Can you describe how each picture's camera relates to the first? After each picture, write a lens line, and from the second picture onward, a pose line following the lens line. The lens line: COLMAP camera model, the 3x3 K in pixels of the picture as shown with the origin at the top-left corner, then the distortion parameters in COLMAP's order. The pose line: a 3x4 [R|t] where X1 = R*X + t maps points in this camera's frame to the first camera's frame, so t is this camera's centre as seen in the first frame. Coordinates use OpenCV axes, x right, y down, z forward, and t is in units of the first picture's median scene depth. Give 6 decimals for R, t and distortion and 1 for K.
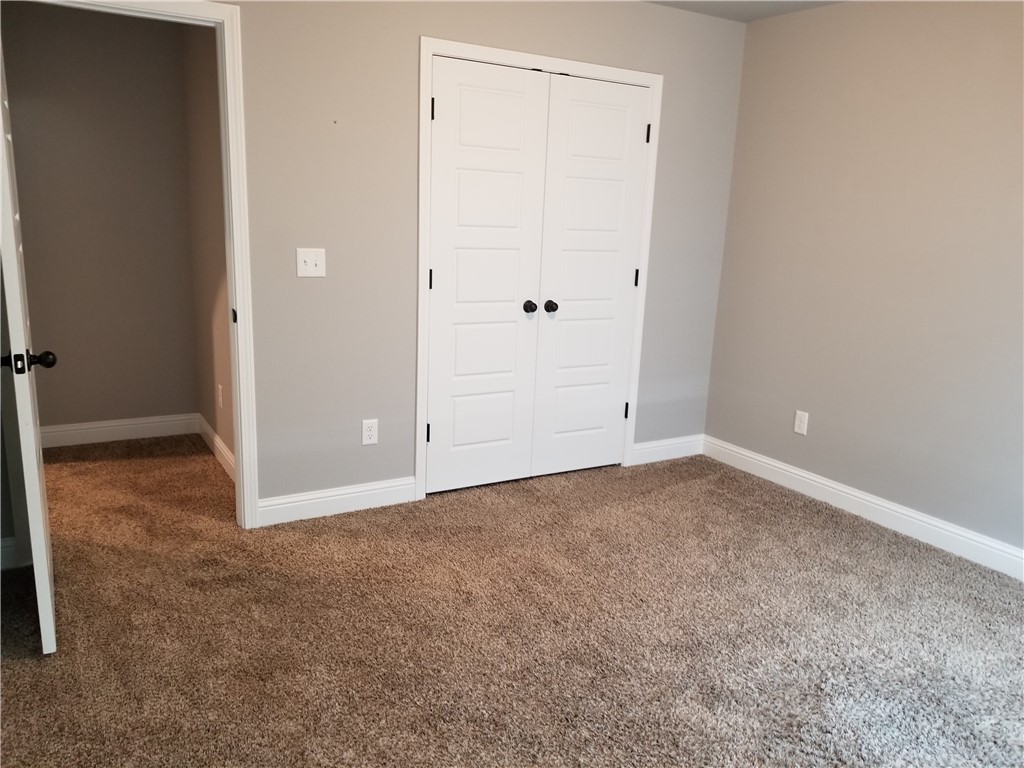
lens RADIAL K [[797.8, 0, 511.4], [0, 797.8, 383.5], [0, 0, 1]] dist [0.070564, -0.117791]
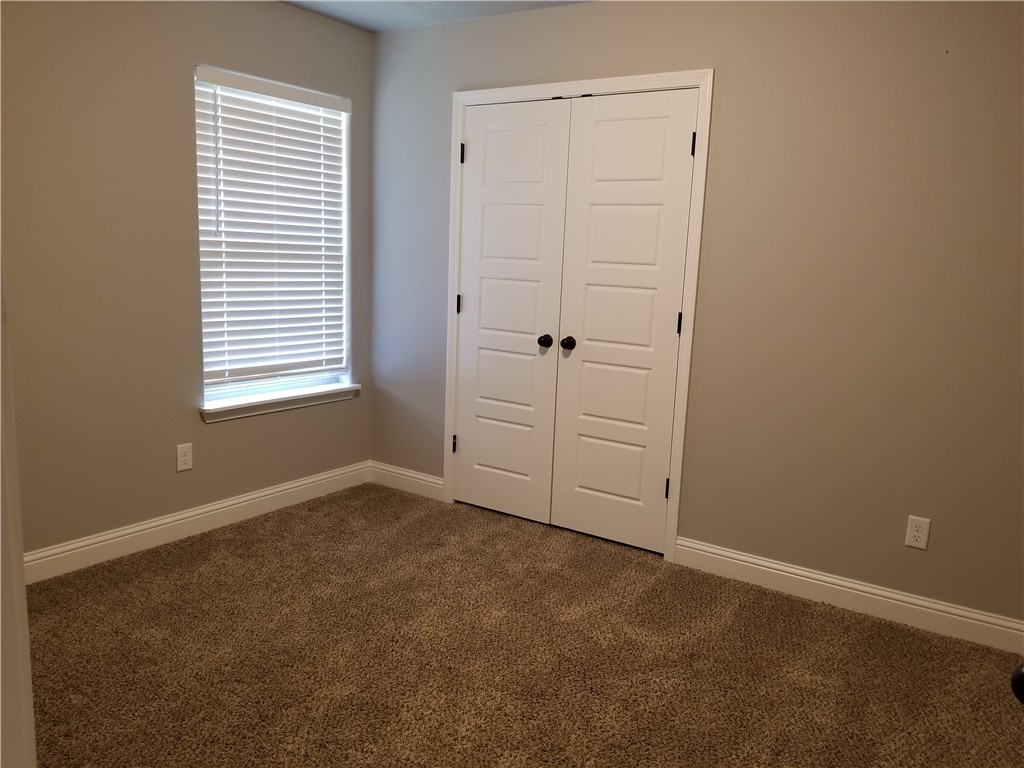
lens RADIAL K [[797.8, 0, 513.8], [0, 797.8, 385.2], [0, 0, 1]] dist [0.070564, -0.117791]
pose [[0.423490, 0.126436, -0.897034, 0.867143], [-0.212287, 0.976491, 0.037414, -0.071658], [0.880676, 0.174584, 0.440375, 0.548522]]
